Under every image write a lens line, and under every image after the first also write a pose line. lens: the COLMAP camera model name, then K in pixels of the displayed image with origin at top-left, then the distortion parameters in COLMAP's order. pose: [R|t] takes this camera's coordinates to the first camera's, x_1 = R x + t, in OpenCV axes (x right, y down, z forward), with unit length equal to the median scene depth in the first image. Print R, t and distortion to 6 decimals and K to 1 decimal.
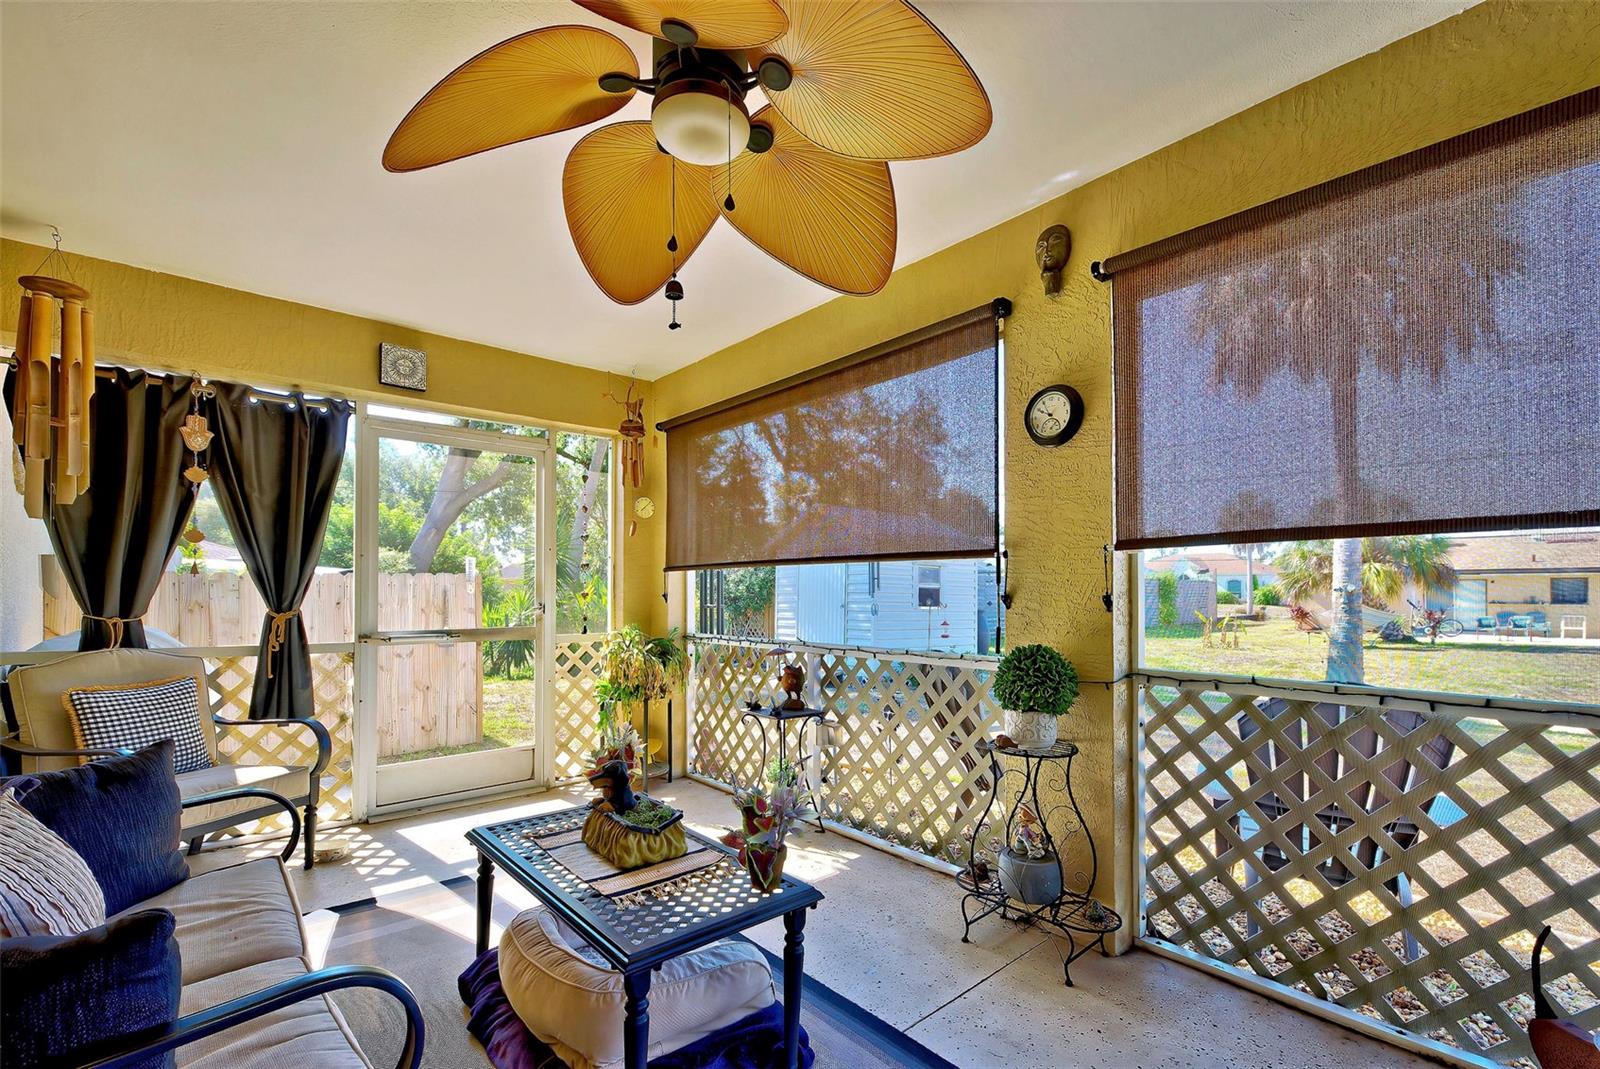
lens RADIAL K [[706.5, 0, 799.2], [0, 706.5, 581.5], [0, 0, 1]] dist [0.009874, -0.004620]
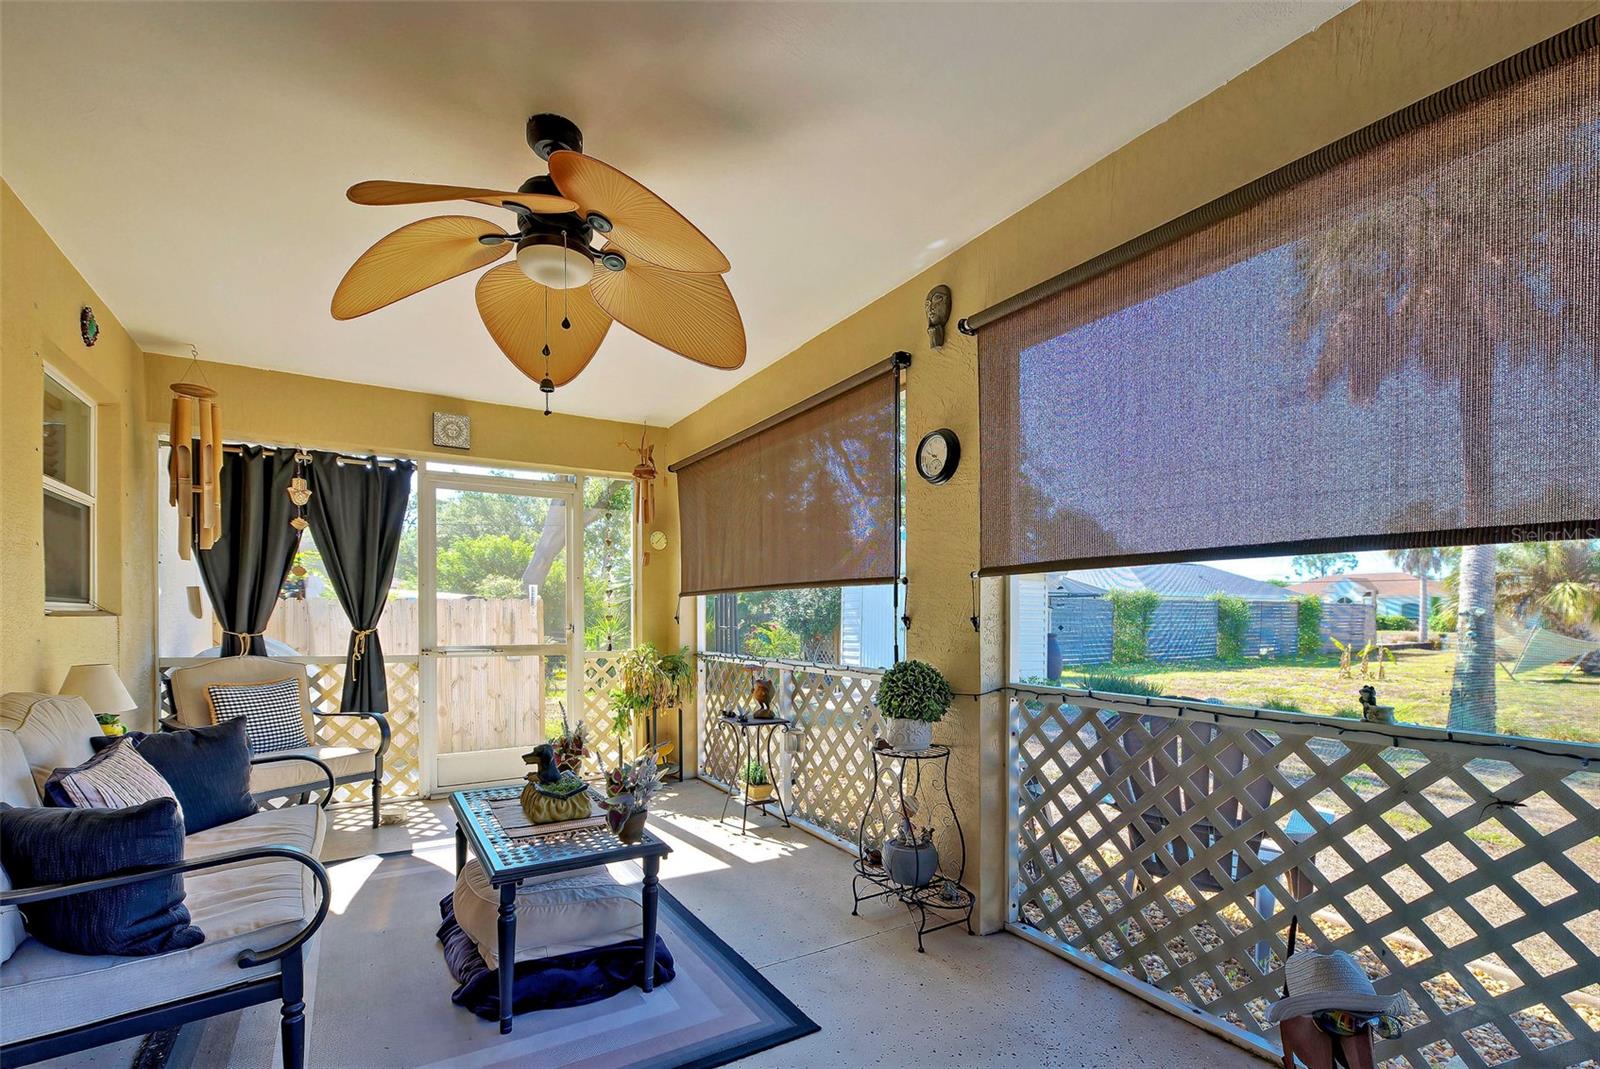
lens RADIAL K [[706.5, 0, 784.1], [0, 706.5, 621.3], [0, 0, 1]] dist [0.009874, -0.004620]
pose [[0.983517, 0.002760, -0.180794, 0.257195], [0.001214, 0.999760, 0.021868, 0.000785], [0.180811, -0.021727, 0.983278, -0.119556]]
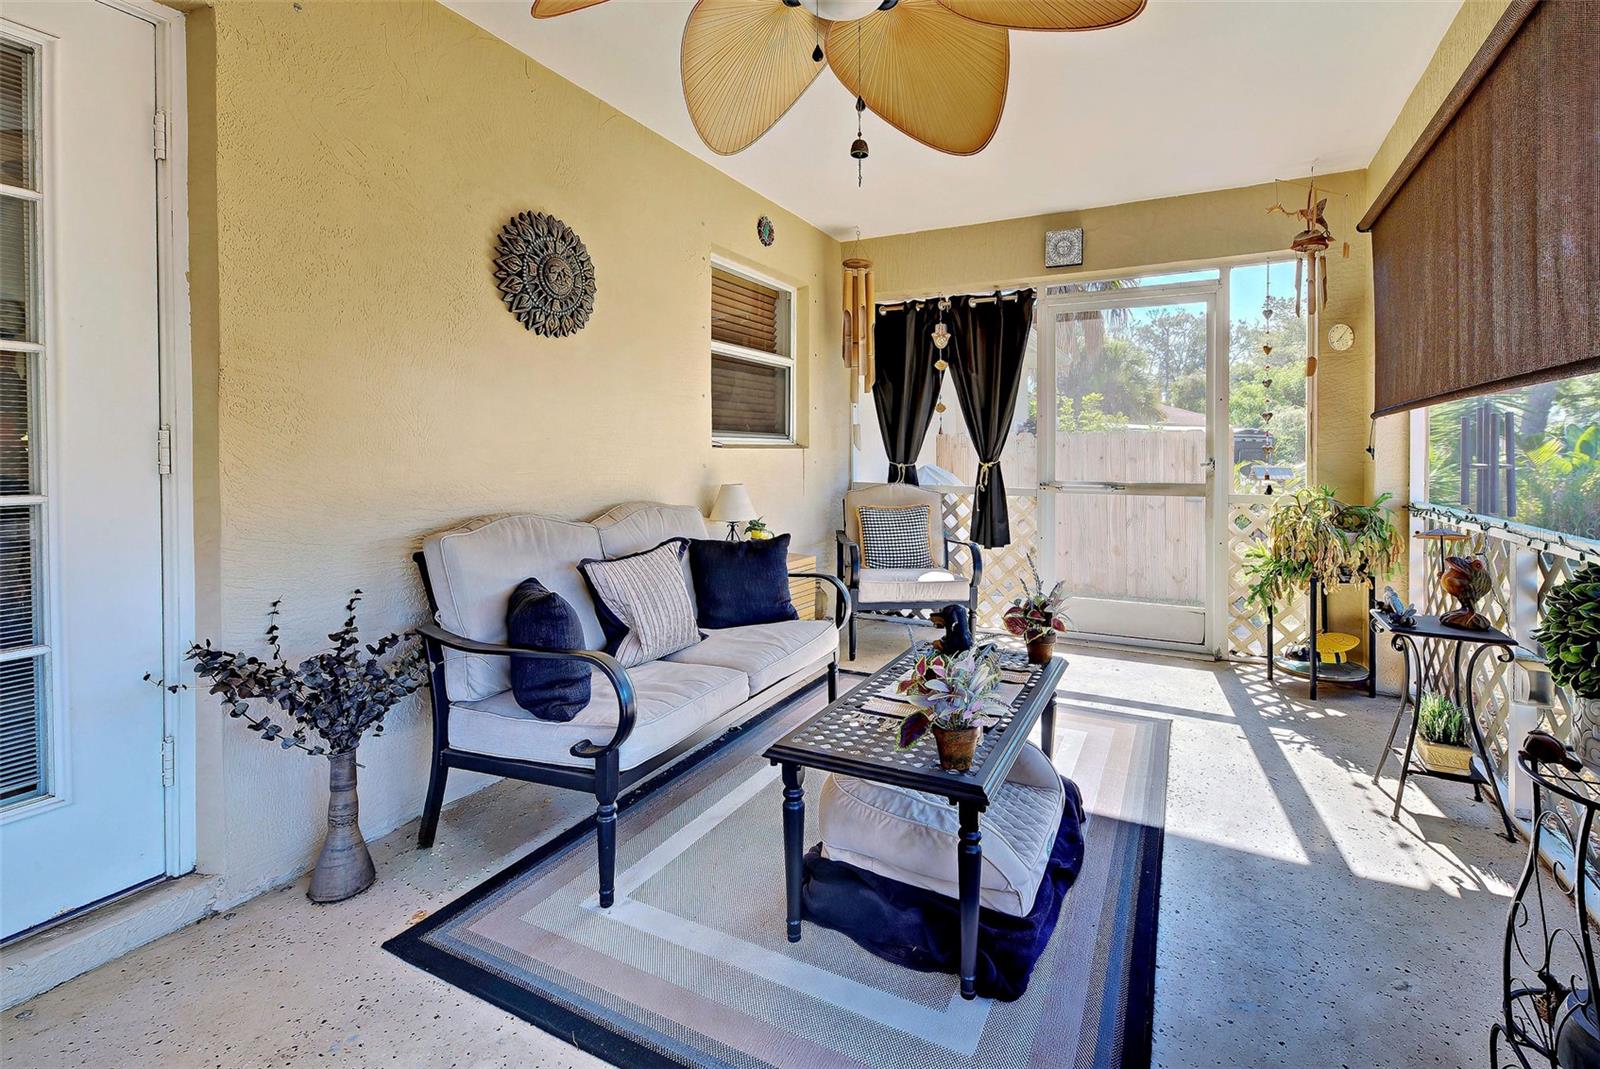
lens RADIAL K [[706.5, 0, 867.5], [0, 706.5, 463.8], [0, 0, 1]] dist [0.009874, -0.004620]
pose [[0.408290, 0.014377, -0.912739, 0.394143], [0.013125, 0.999680, 0.021618, 0.015717], [0.912758, -0.020806, 0.407971, 0.276974]]
